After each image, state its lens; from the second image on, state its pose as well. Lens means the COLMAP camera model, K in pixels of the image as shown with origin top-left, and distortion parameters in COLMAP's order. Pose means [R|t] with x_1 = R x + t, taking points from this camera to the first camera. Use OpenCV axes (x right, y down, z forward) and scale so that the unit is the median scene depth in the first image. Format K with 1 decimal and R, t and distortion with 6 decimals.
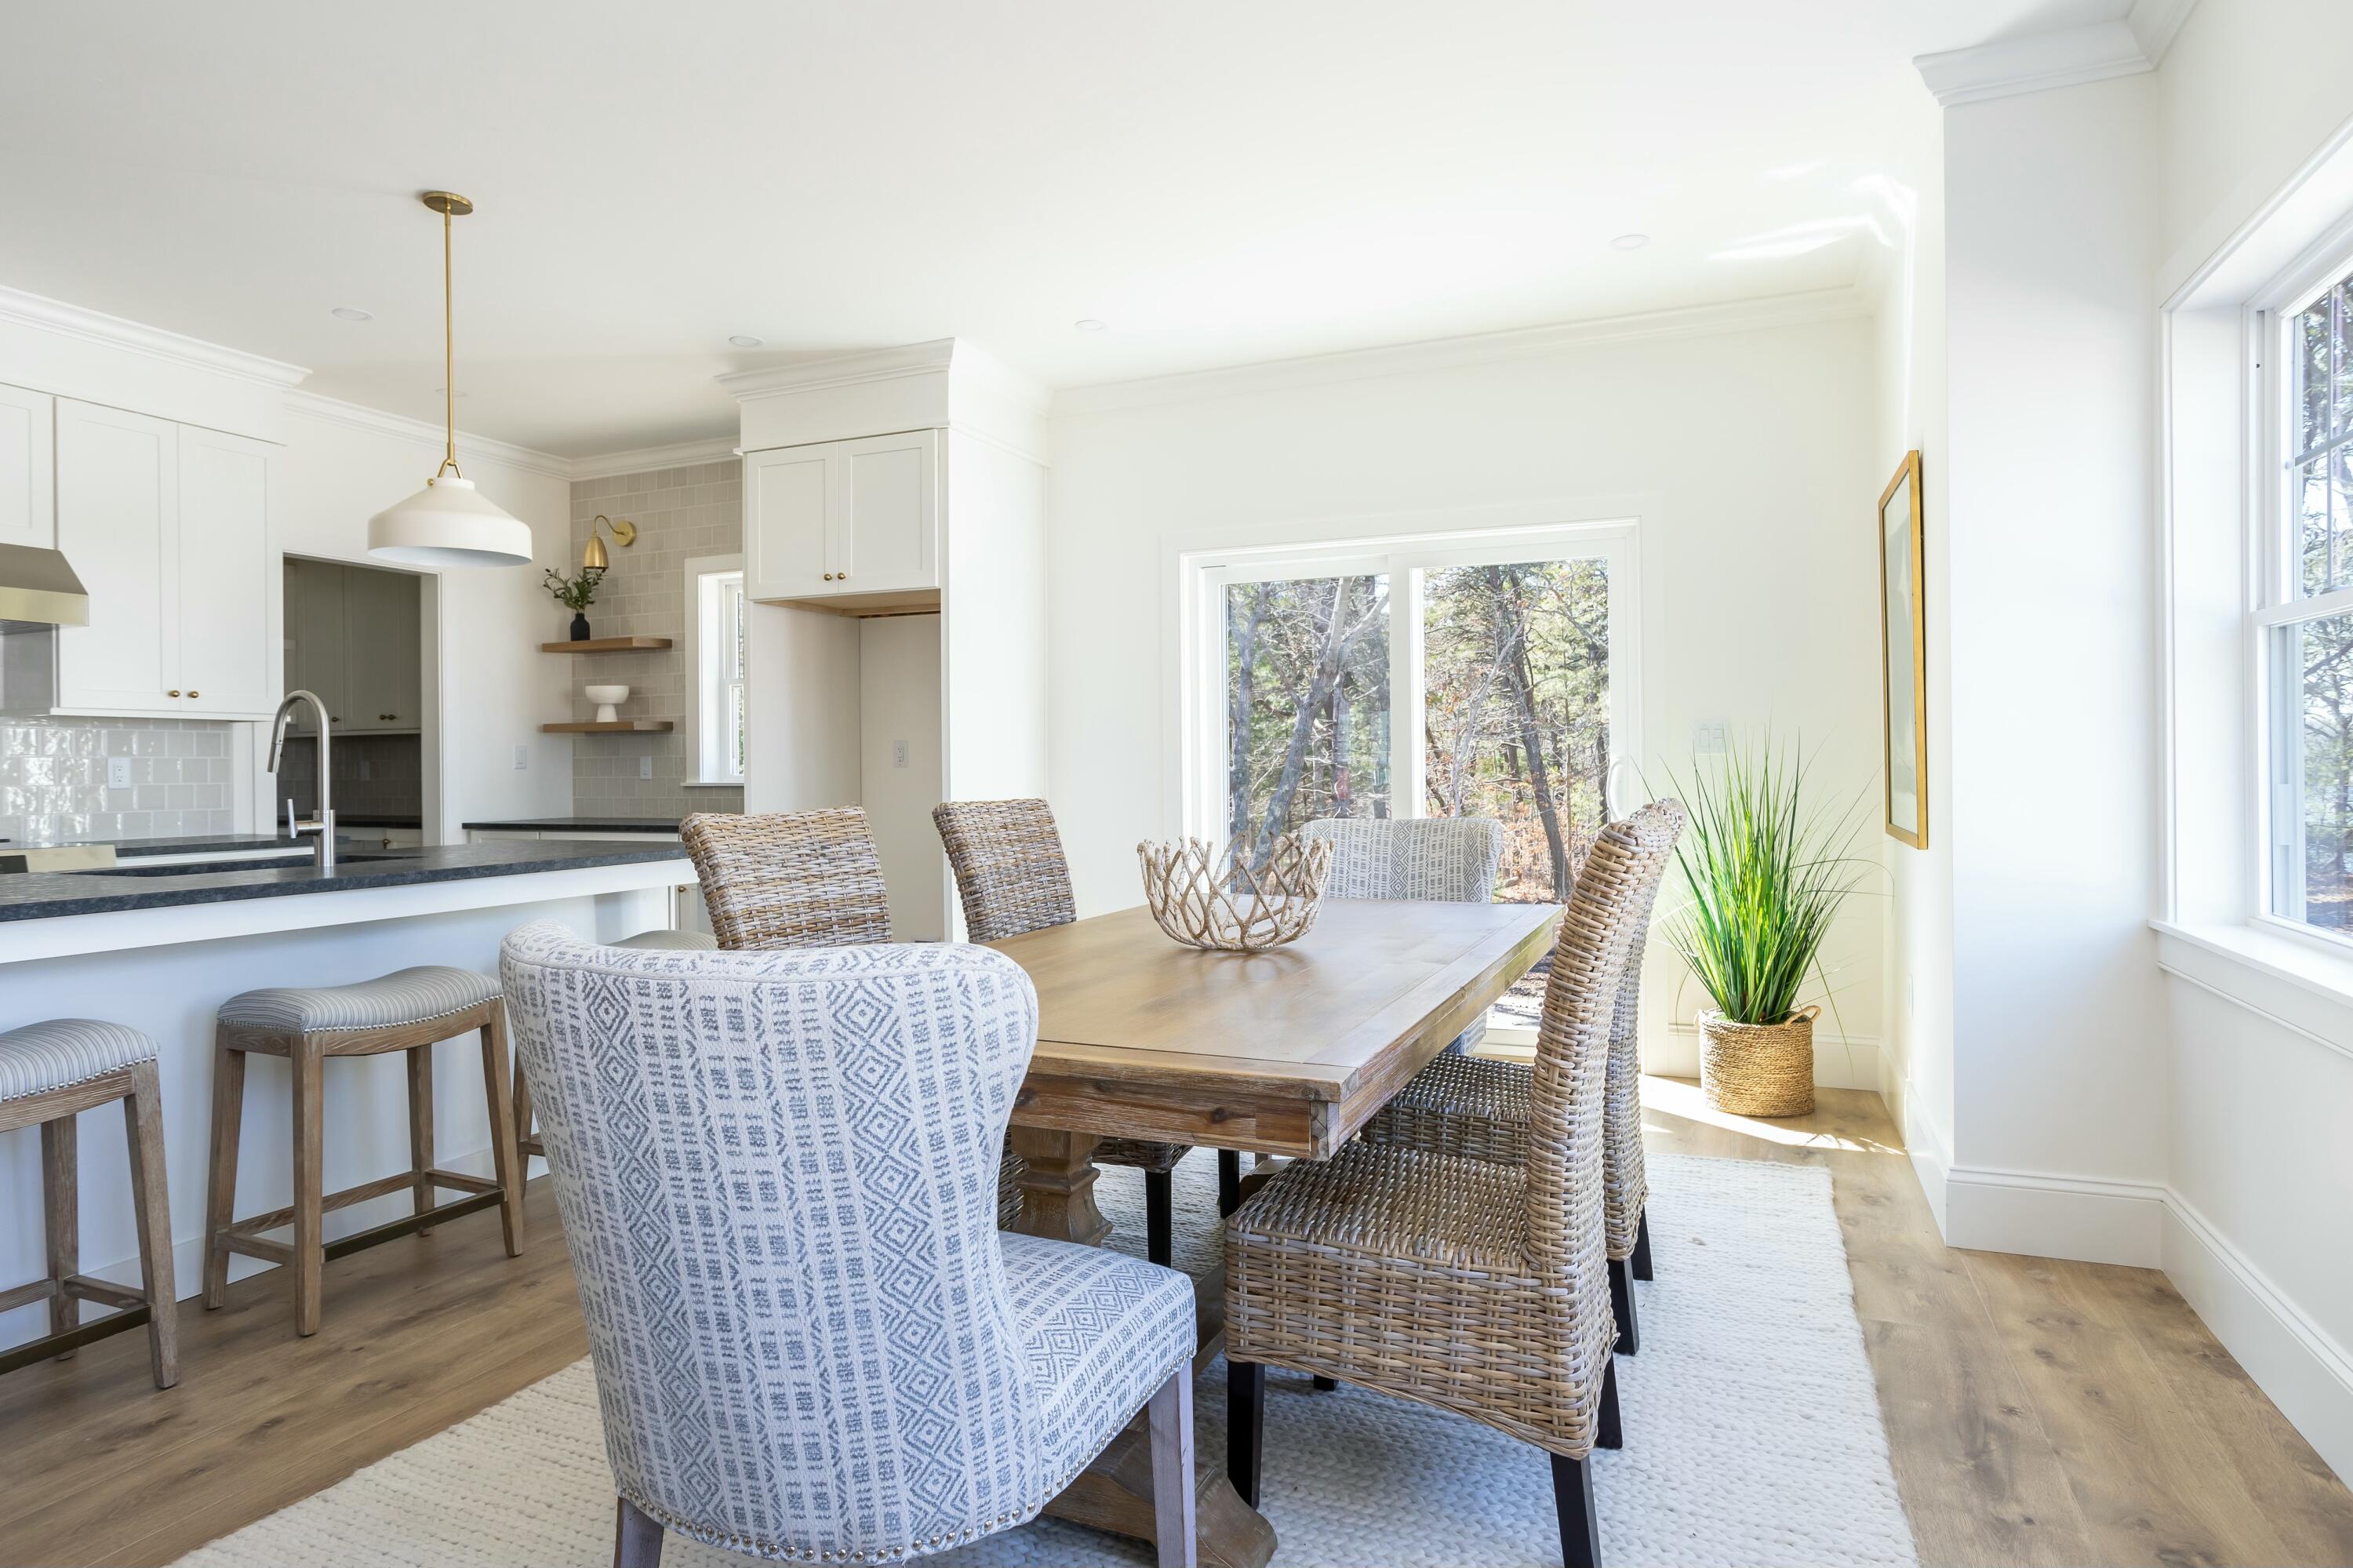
lens RADIAL K [[1268.5, 0, 1141.0], [0, 1268.5, 770.5], [0, 0, 1]] dist [-0.046648, 0.041255]
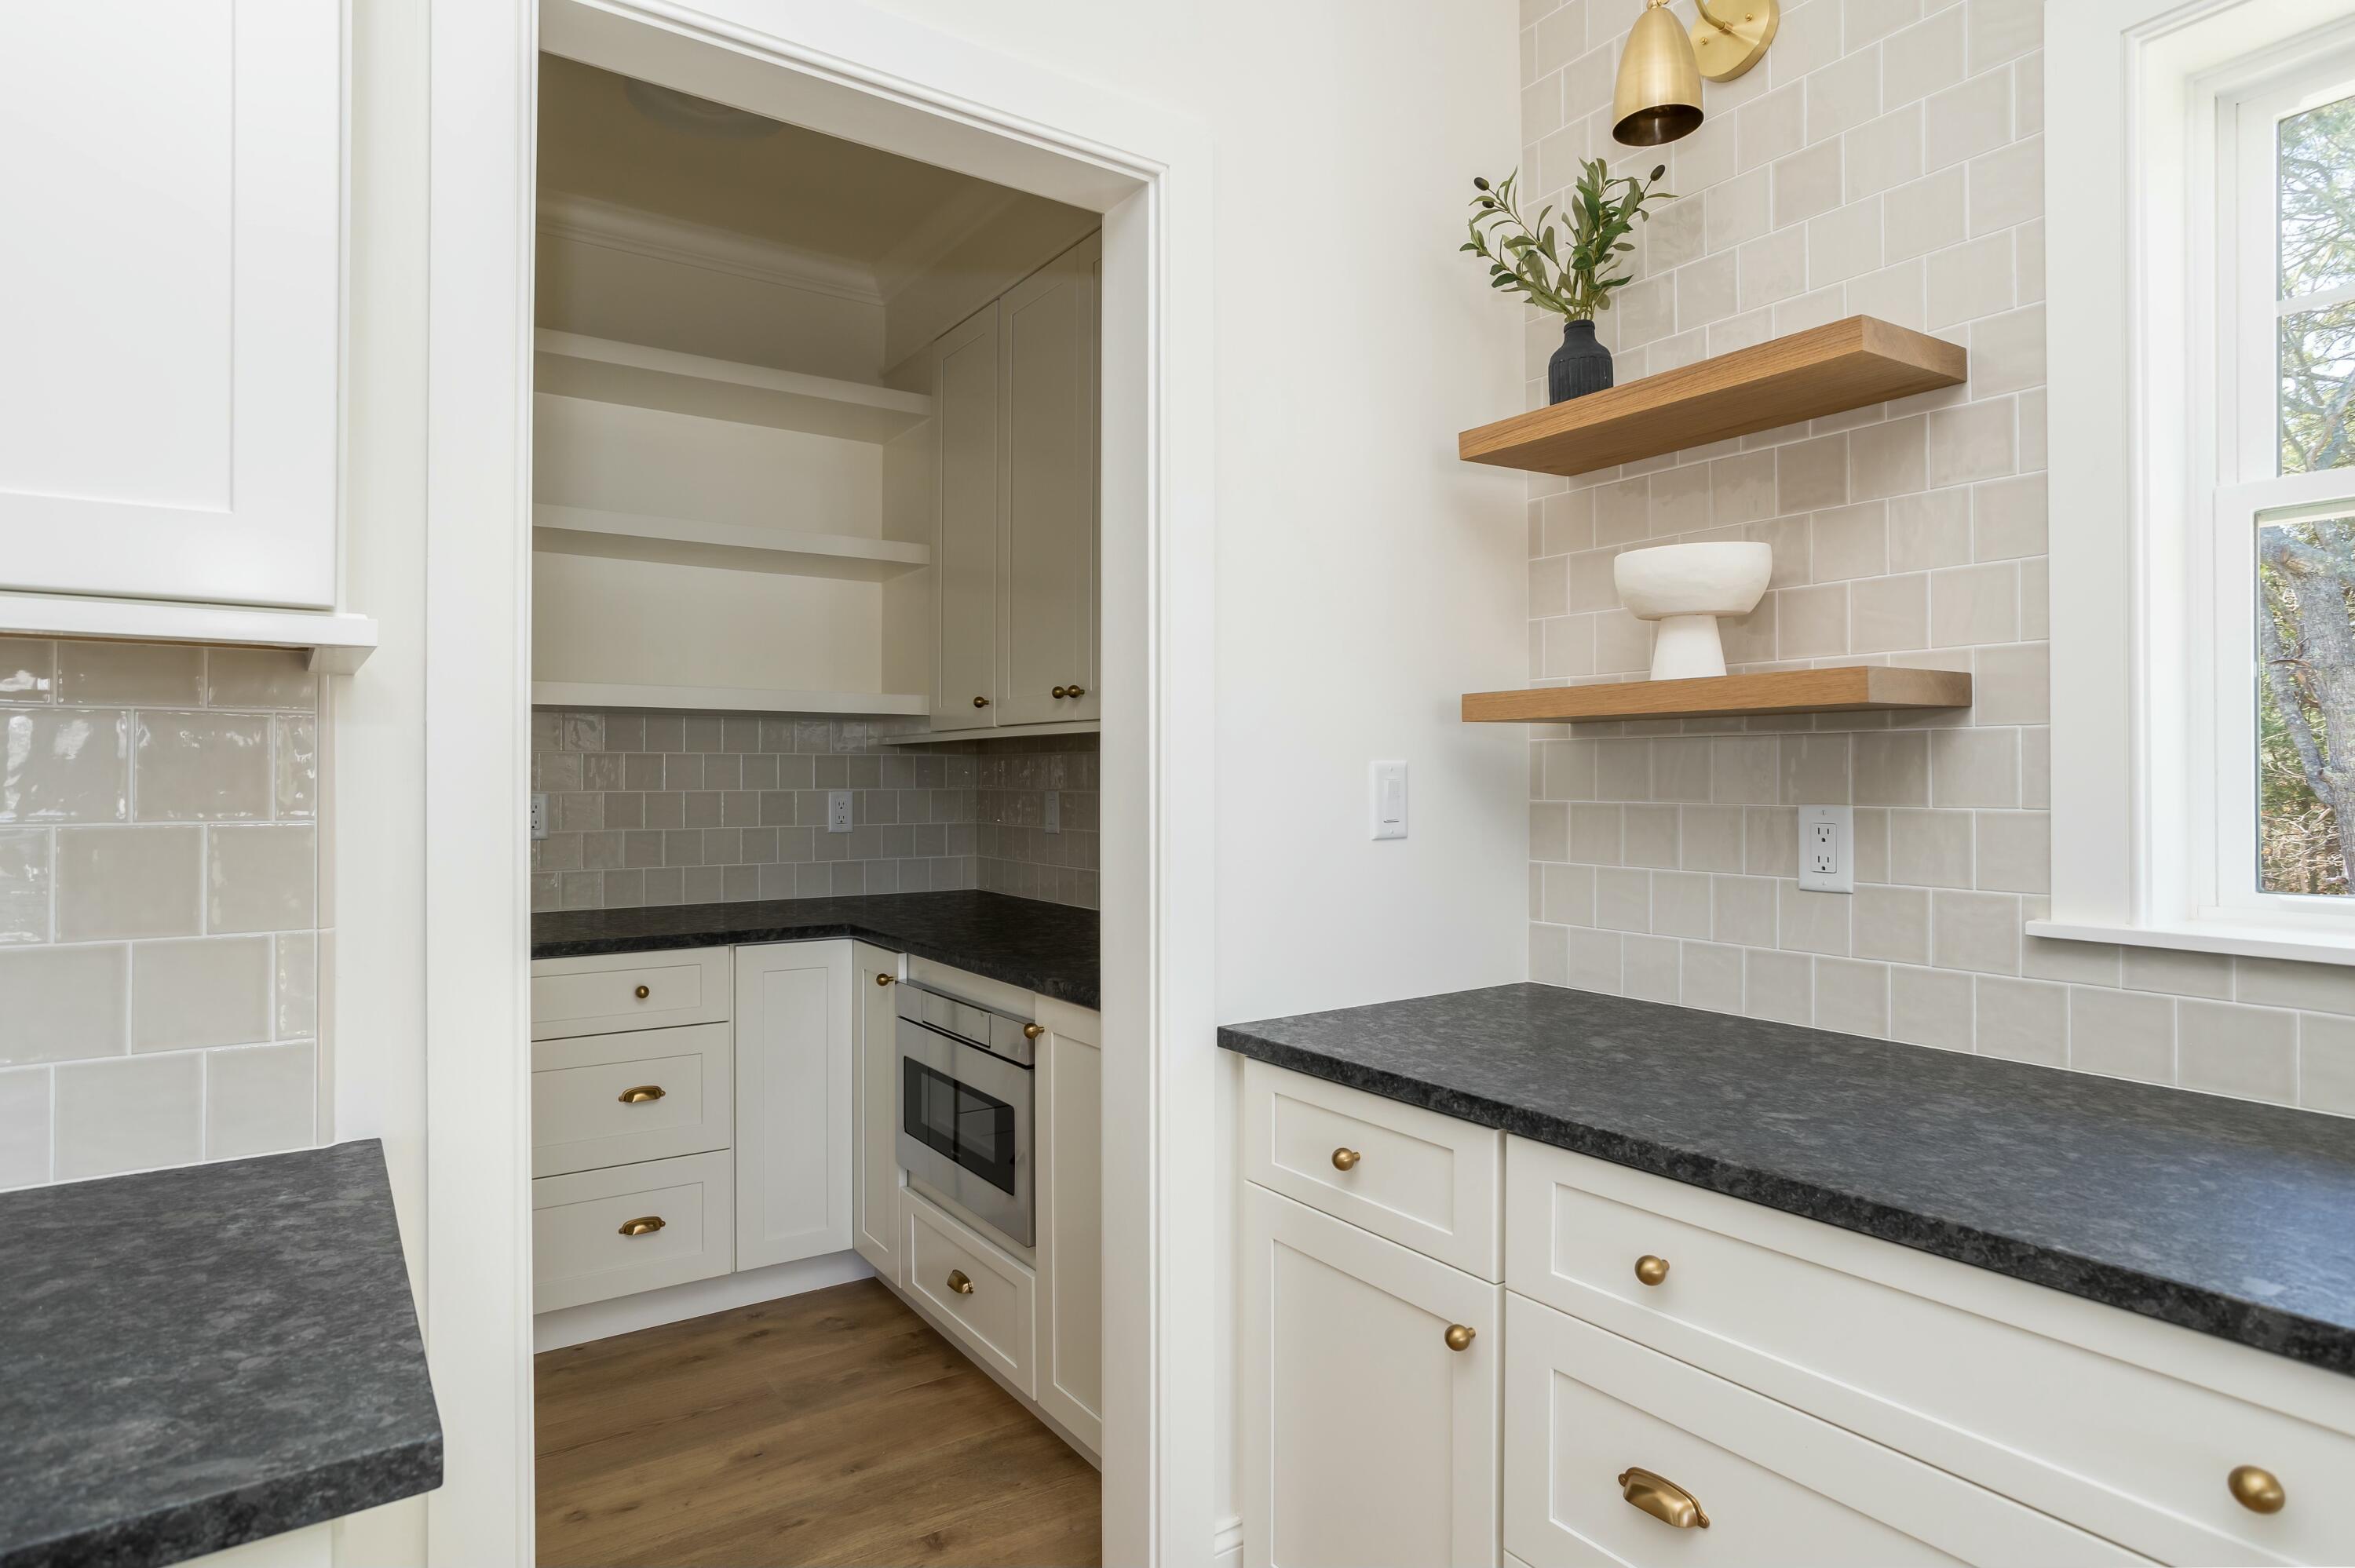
lens RADIAL K [[1269.4, 0, 1142.0], [0, 1269.4, 770.5], [0, 0, 1]] dist [-0.046648, 0.041255]
pose [[0.837811, 0.007409, -0.545910, -0.392843], [-0.014802, 0.999849, -0.009147, -0.015196], [0.545760, 0.015744, 0.837794, 0.739803]]
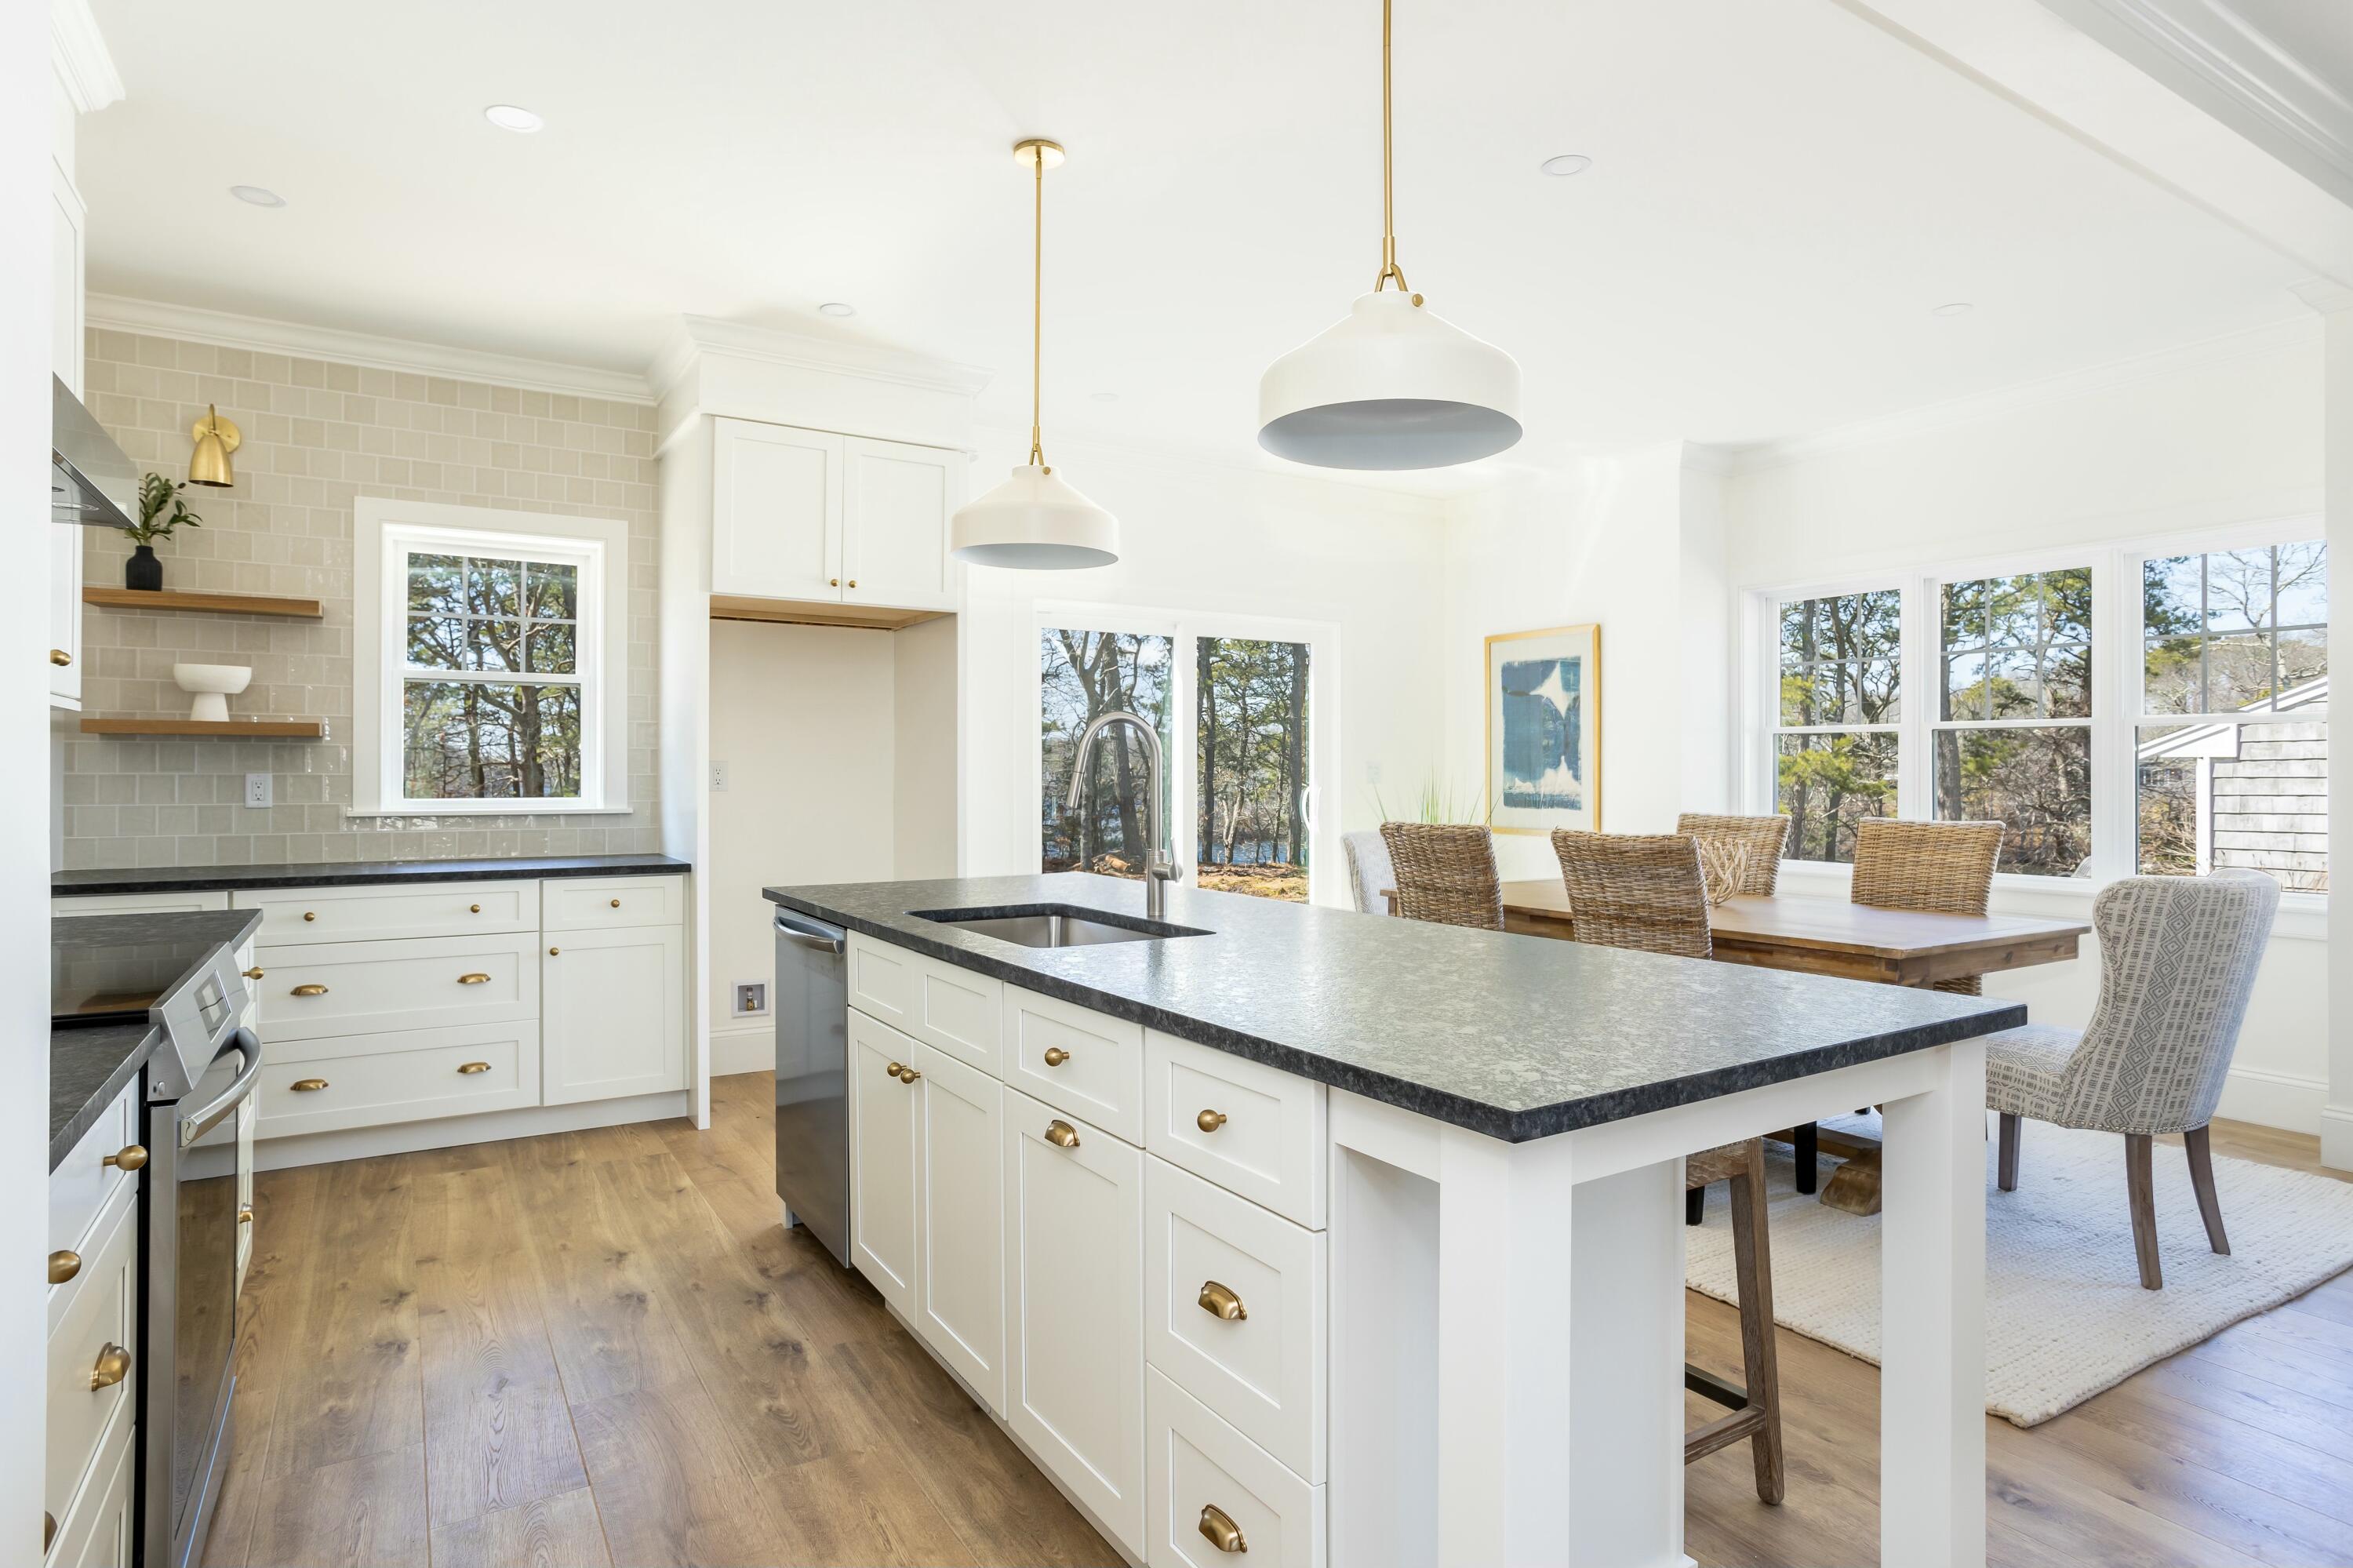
lens RADIAL K [[1268.5, 0, 1141.0], [0, 1268.5, 770.5], [0, 0, 1]] dist [-0.046648, 0.041255]
pose [[0.598149, 0.012773, 0.801283, -0.691253], [-0.000992, 0.999884, -0.015198, -0.003216], [-0.801384, 0.008296, 0.598092, 0.236185]]
